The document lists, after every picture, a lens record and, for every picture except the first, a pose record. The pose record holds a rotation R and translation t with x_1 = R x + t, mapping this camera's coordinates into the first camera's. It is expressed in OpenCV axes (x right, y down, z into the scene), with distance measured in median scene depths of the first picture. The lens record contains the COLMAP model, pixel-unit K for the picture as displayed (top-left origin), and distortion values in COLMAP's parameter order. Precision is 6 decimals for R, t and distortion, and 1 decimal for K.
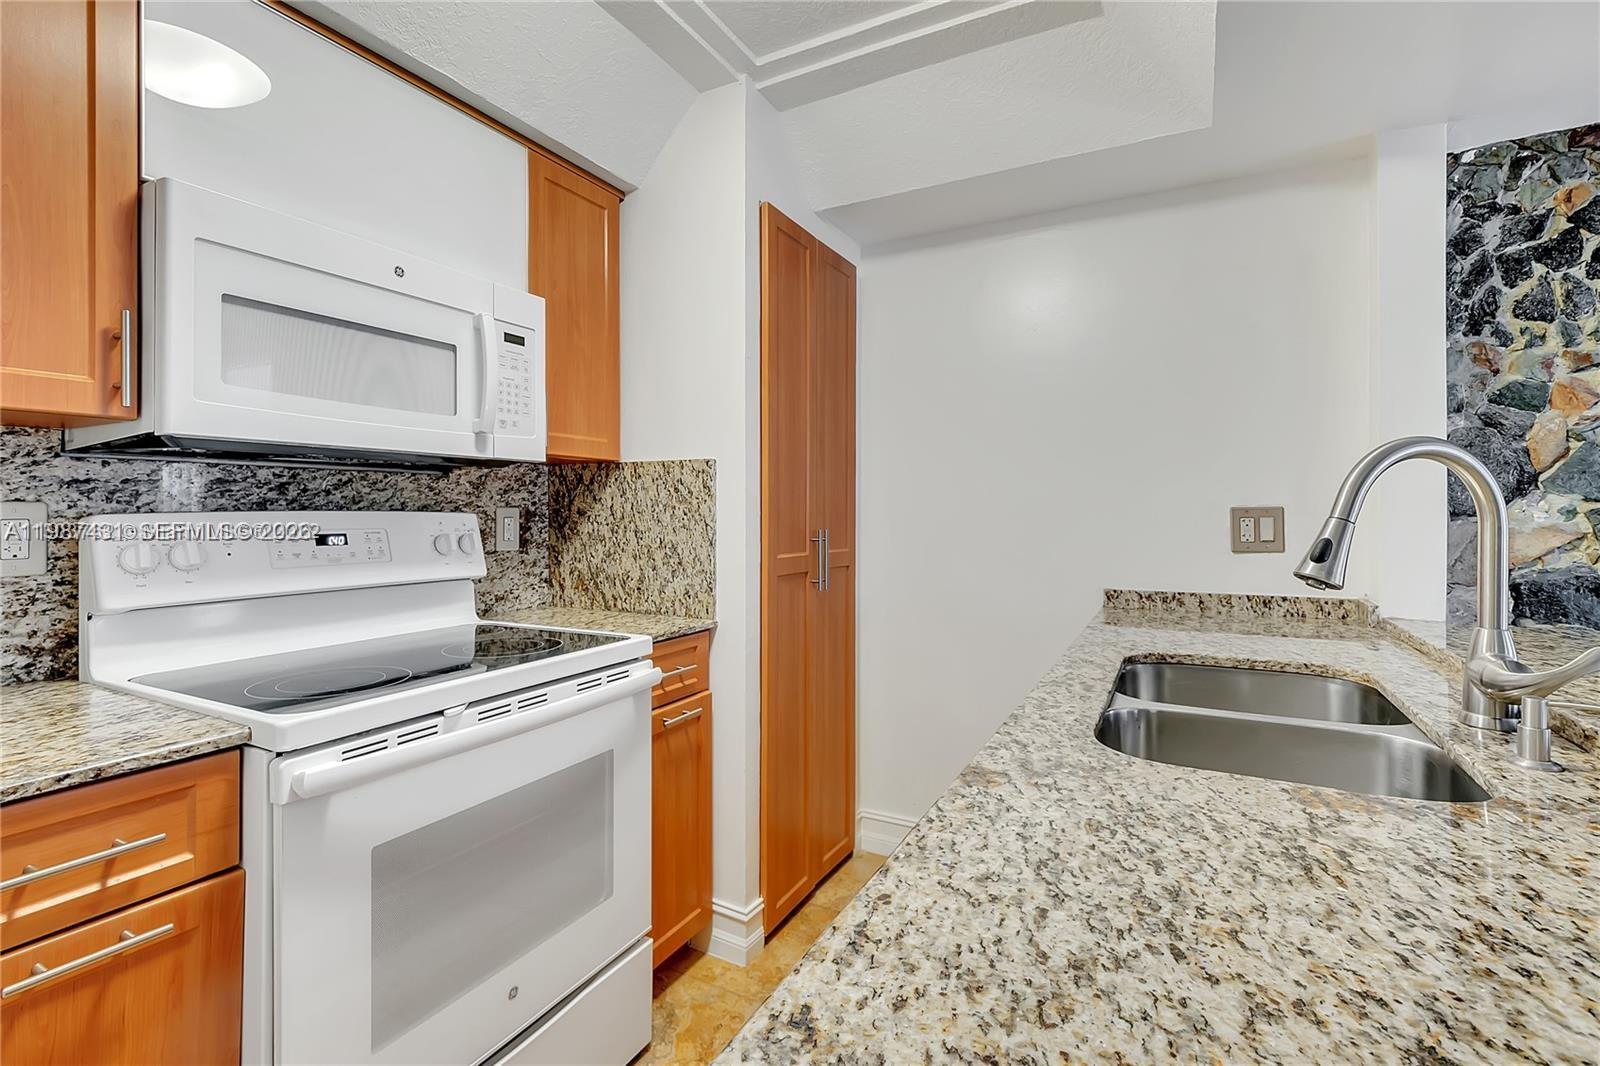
lens RADIAL K [[735.6, 0, 799.9], [0, 735.6, 516.6], [0, 0, 1]] dist [0.004060, -0.000688]
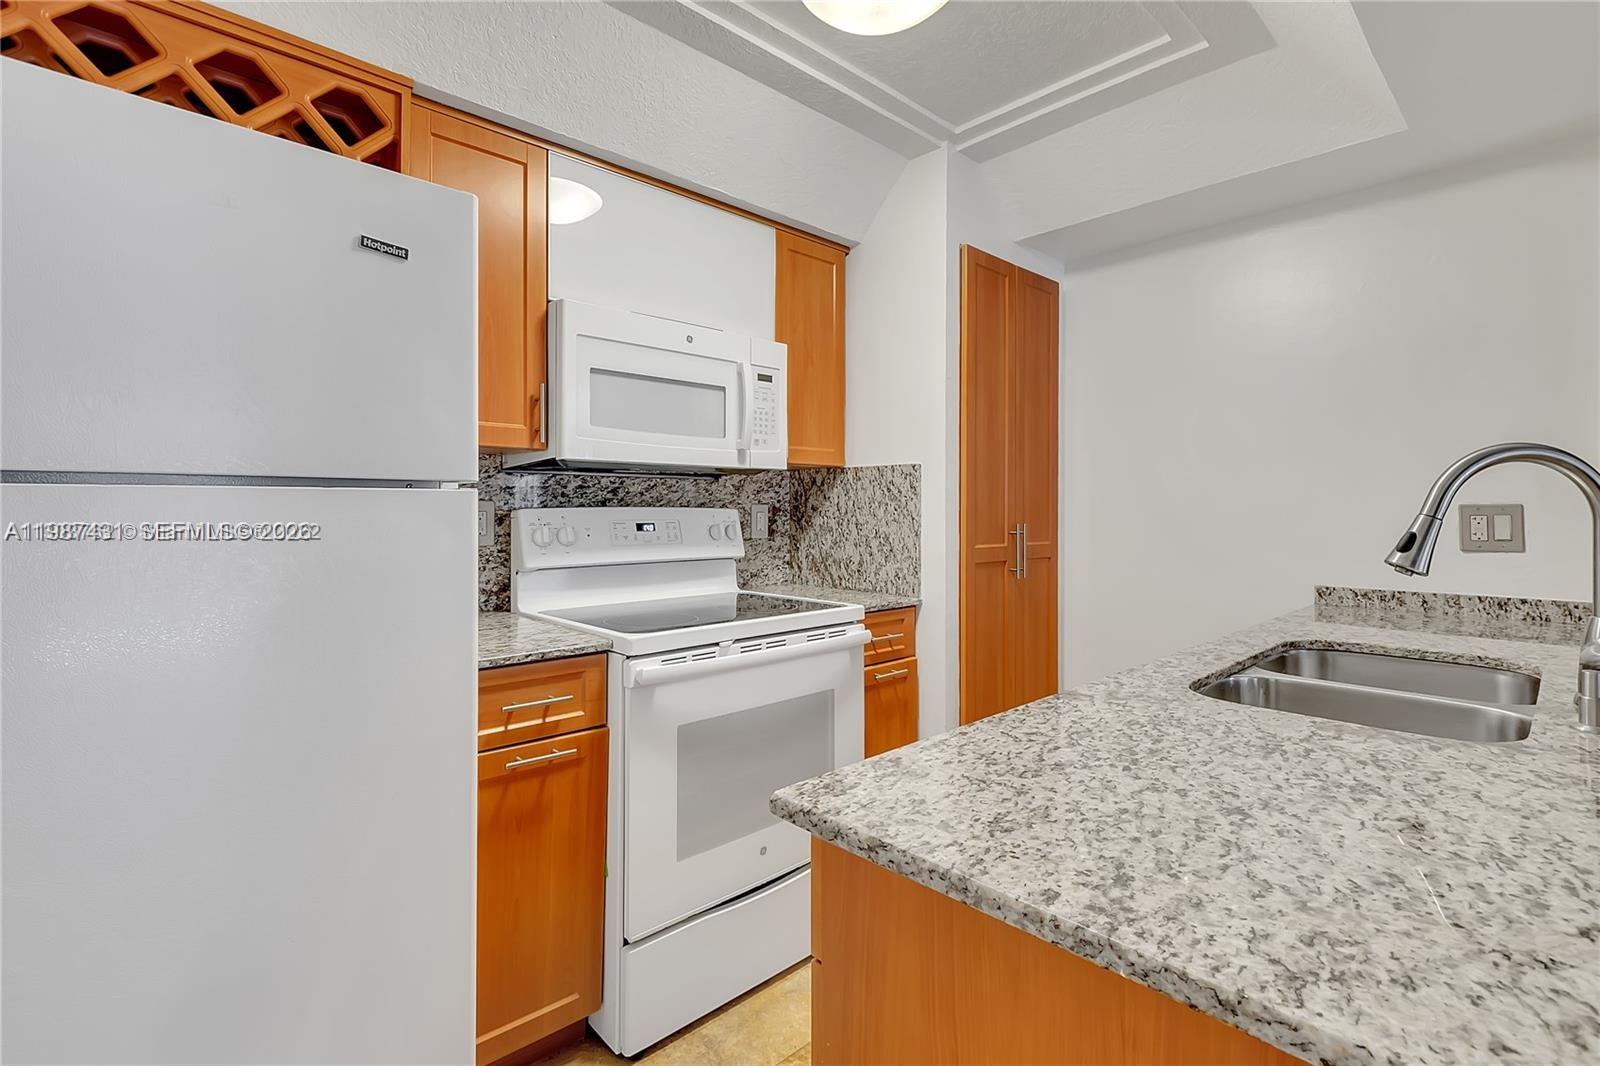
lens RADIAL K [[733.7, 0, 791.6], [0, 733.7, 512.8], [0, 0, 1]] dist [0.001540, -0.000029]
pose [[0.944613, 0.003880, -0.328163, 0.092624], [-0.004017, 0.999992, 0.000260, 0.002103], [0.328161, 0.001073, 0.944621, -0.233440]]
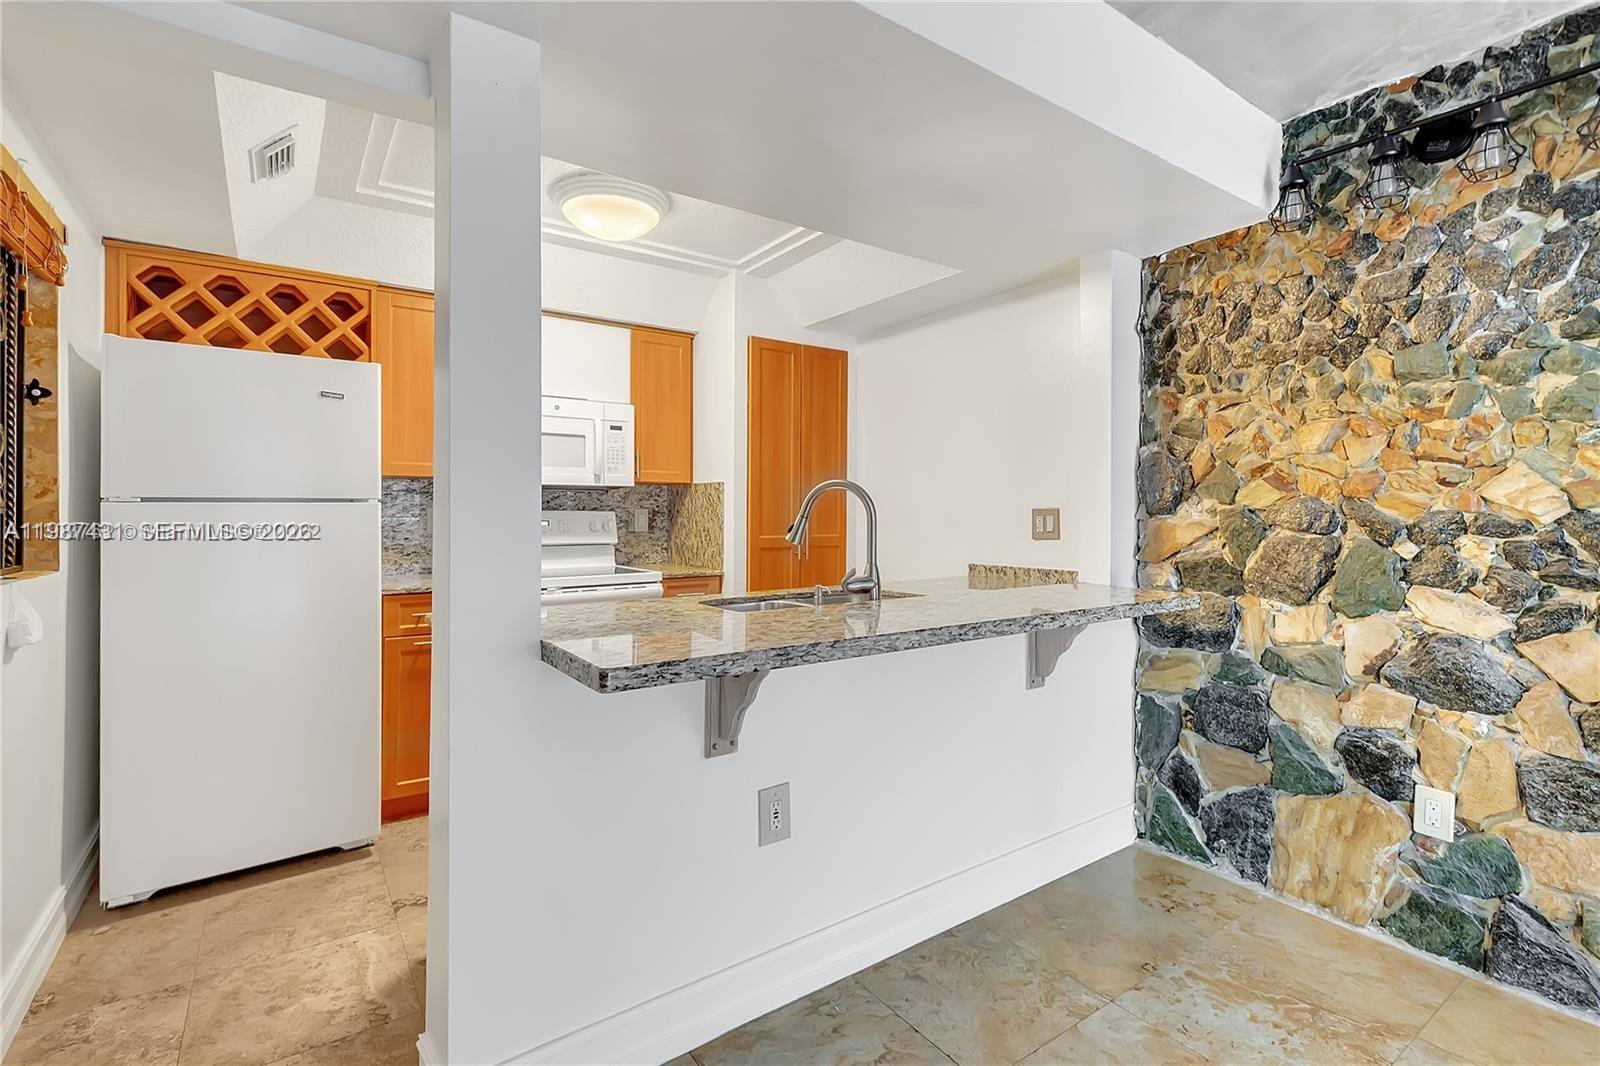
lens RADIAL K [[721.9, 0, 790.7], [0, 721.9, 528.9], [0, 0, 1]] dist [0.000180, -0.000720]
pose [[0.890890, 0.012332, -0.454051, 0.980317], [-0.005478, 0.999850, 0.016407, 0.008765], [0.454185, -0.012129, 0.890825, -0.597084]]
